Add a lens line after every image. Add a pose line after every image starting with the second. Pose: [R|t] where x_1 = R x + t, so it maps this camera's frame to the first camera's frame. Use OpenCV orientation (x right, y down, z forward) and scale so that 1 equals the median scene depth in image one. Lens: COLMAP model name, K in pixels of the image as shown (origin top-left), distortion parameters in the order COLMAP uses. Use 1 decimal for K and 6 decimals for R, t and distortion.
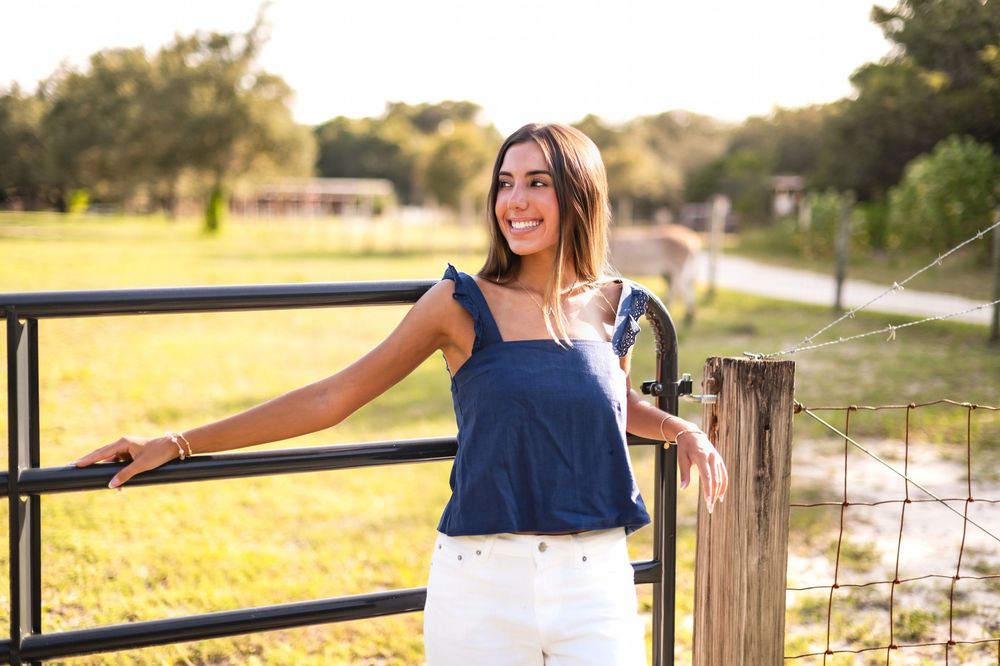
lens RADIAL K [[1499.8, 0, 500.0], [0, 1499.8, 333.0], [0, 0, 1]] dist [-0.013780, 0.118159]
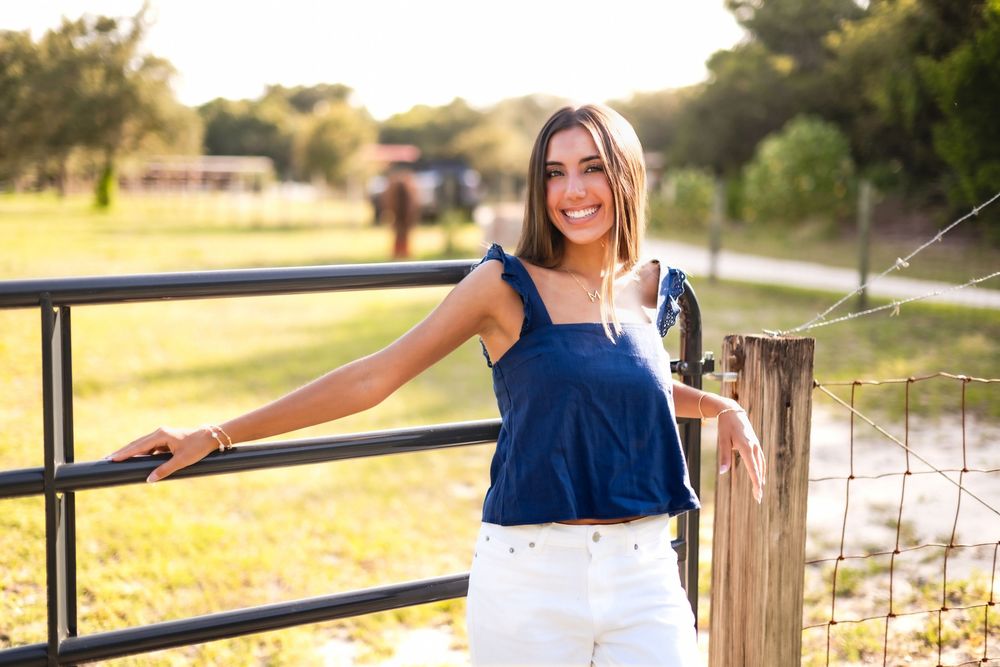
lens RADIAL K [[1402.5, 0, 484.7], [0, 1402.5, 332.4], [0, 0, 1]] dist [0.003793, 0.032242]
pose [[0.996903, -0.011150, 0.077843, -0.096314], [0.009428, 0.999703, 0.022459, -0.008353], [-0.078071, -0.021656, 0.996713, 0.079306]]
